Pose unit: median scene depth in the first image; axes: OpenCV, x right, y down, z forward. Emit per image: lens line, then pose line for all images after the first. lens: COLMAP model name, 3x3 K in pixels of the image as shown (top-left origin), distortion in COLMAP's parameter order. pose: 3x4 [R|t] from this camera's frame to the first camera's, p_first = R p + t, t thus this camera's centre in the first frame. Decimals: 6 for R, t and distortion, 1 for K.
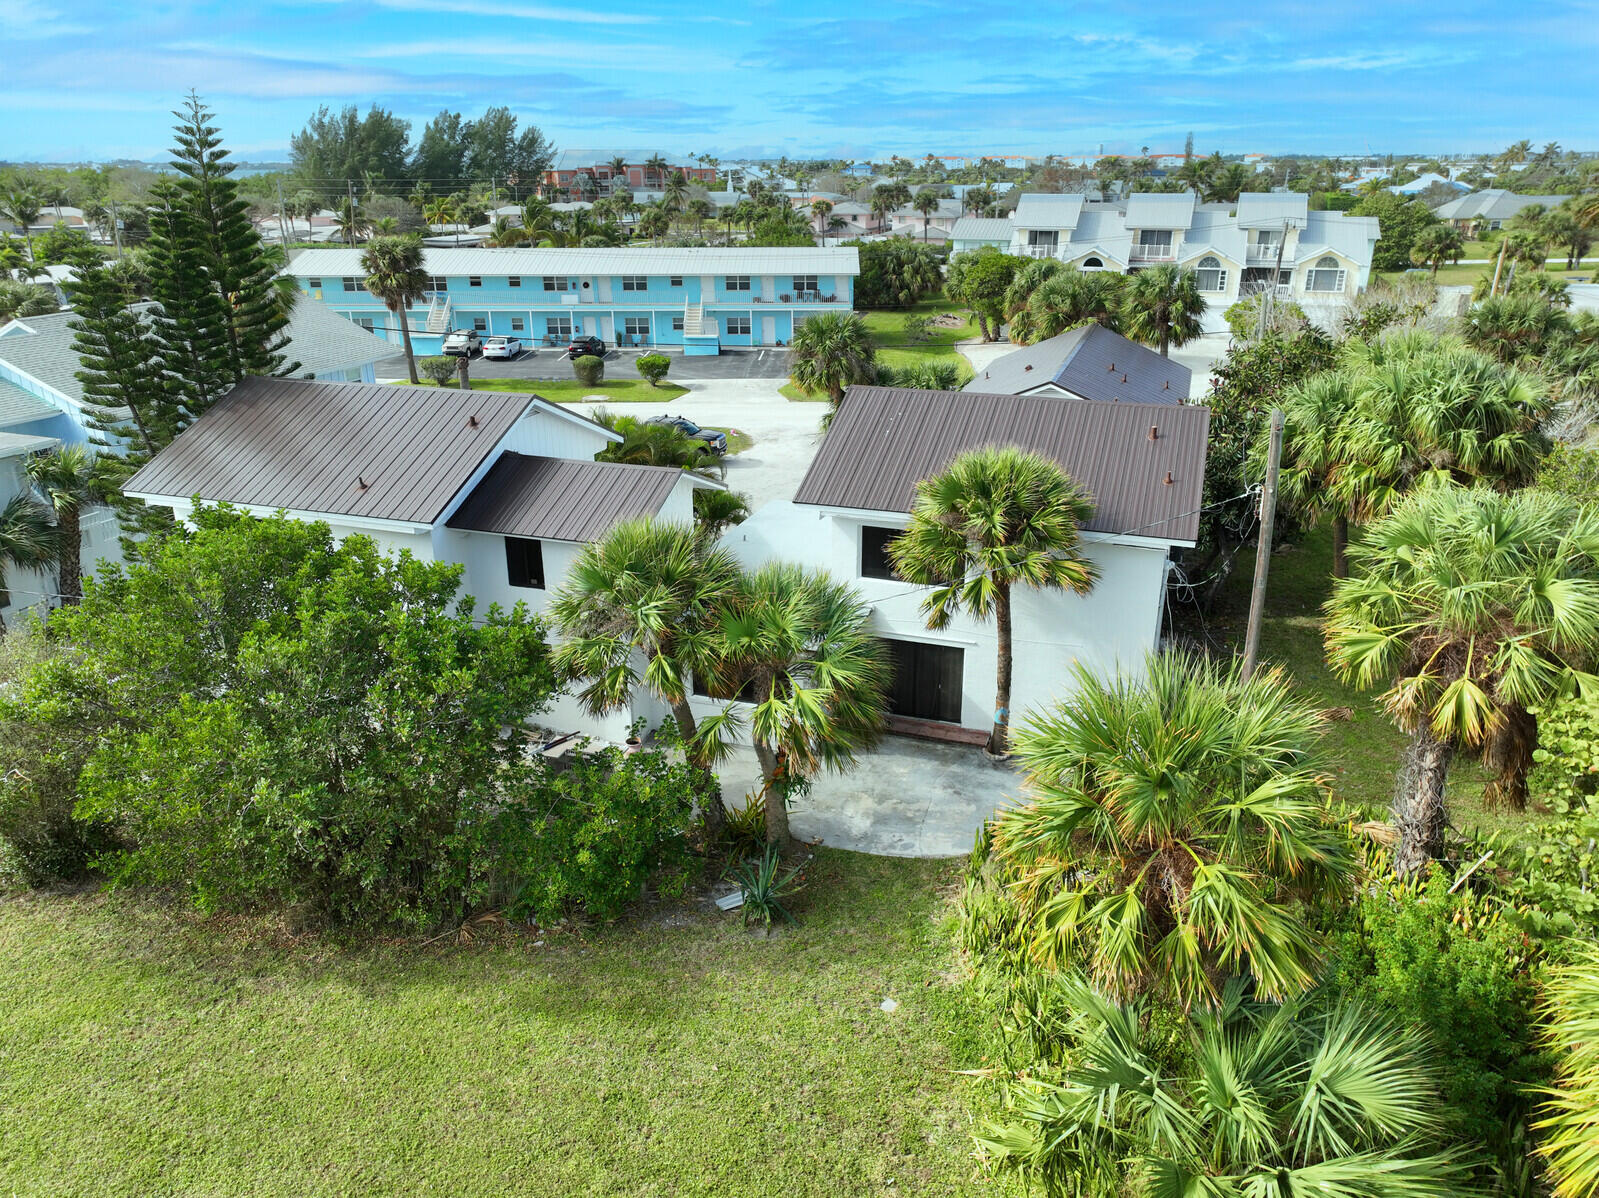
lens RADIAL K [[1144.0, 0, 799.5], [0, 1144.0, 599.0], [0, 0, 1]] dist [-0.008523, -0.004754]
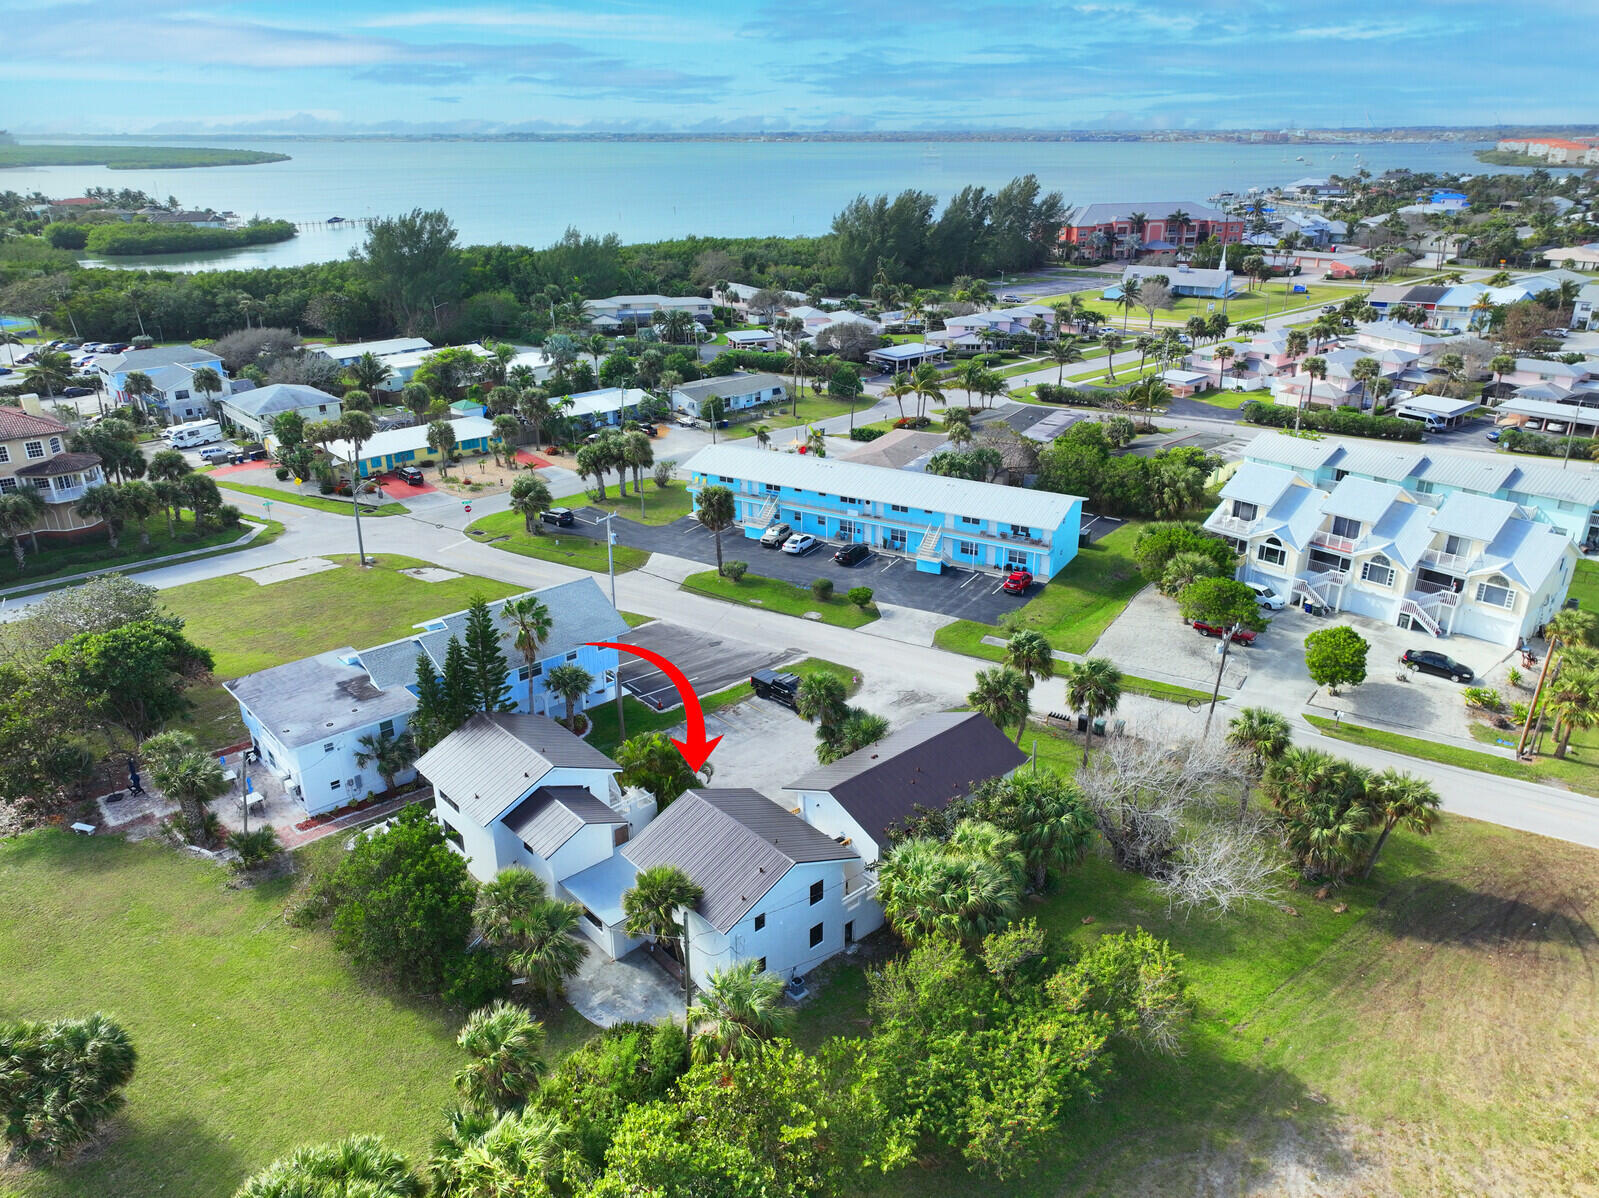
lens RADIAL K [[1131.8, 0, 799.5], [0, 1131.8, 599.0], [0, 0, 1]] dist [0.000658, -0.000249]
pose [[0.879223, 0.189642, -0.437039, 0.125054], [-0.176504, 0.981742, 0.070917, -0.083994], [0.442508, 0.014787, 0.896642, -0.090602]]
